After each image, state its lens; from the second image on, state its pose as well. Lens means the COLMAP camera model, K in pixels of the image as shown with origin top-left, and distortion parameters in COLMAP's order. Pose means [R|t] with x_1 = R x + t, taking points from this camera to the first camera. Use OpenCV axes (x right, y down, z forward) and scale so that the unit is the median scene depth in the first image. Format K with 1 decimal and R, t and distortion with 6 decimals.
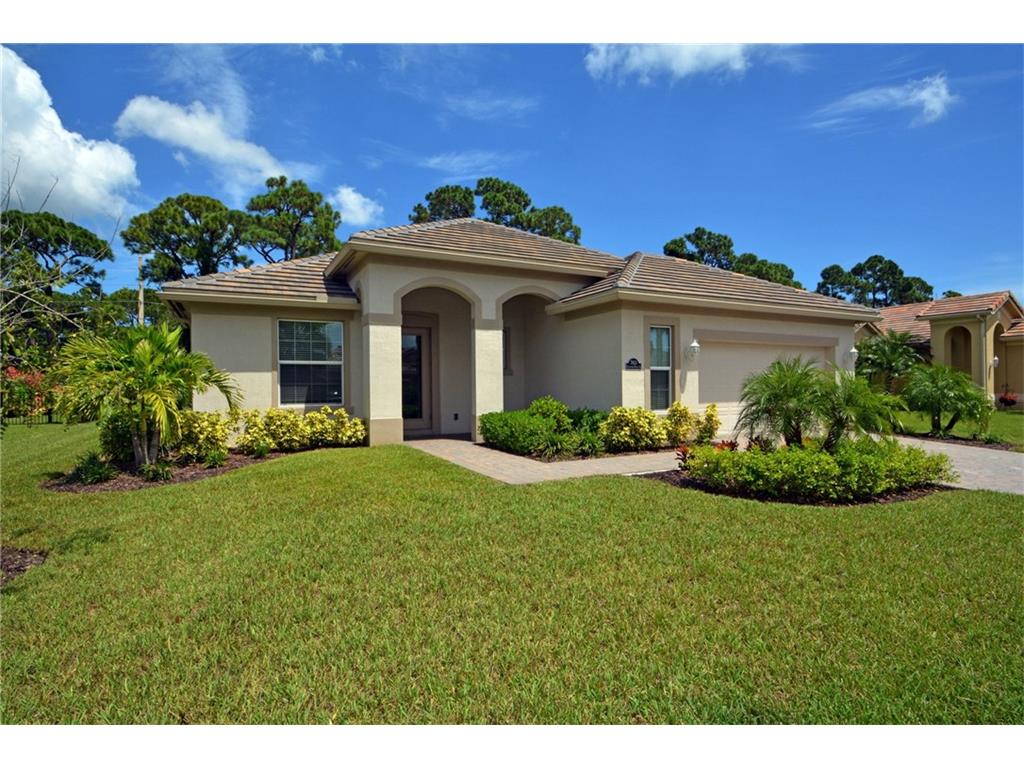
lens RADIAL K [[509.6, 0, 513.1], [0, 509.6, 385.1], [0, 0, 1]] dist [-0.009711, -0.006423]
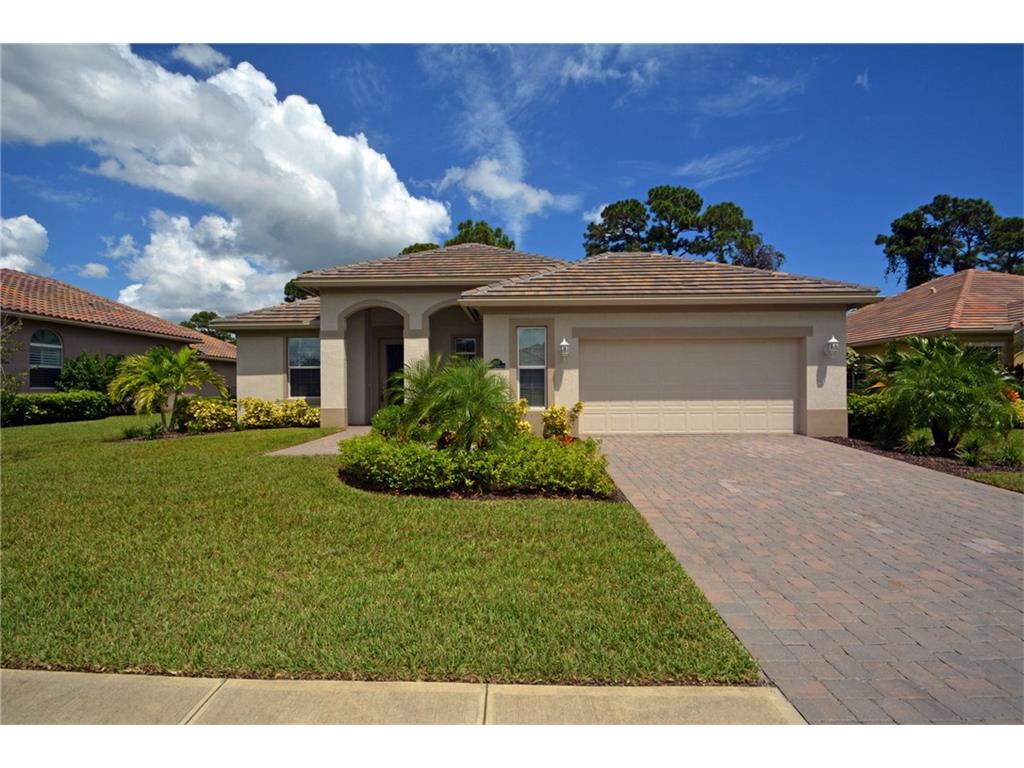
lens RADIAL K [[486.4, 0, 511.7], [0, 486.4, 382.5], [0, 0, 1]] dist [-0.001947, -0.009215]
pose [[0.875367, -0.004164, -0.483441, 0.174341], [-0.005898, 0.999797, -0.019291, 0.004439], [0.483423, 0.019738, 0.875165, 0.021576]]
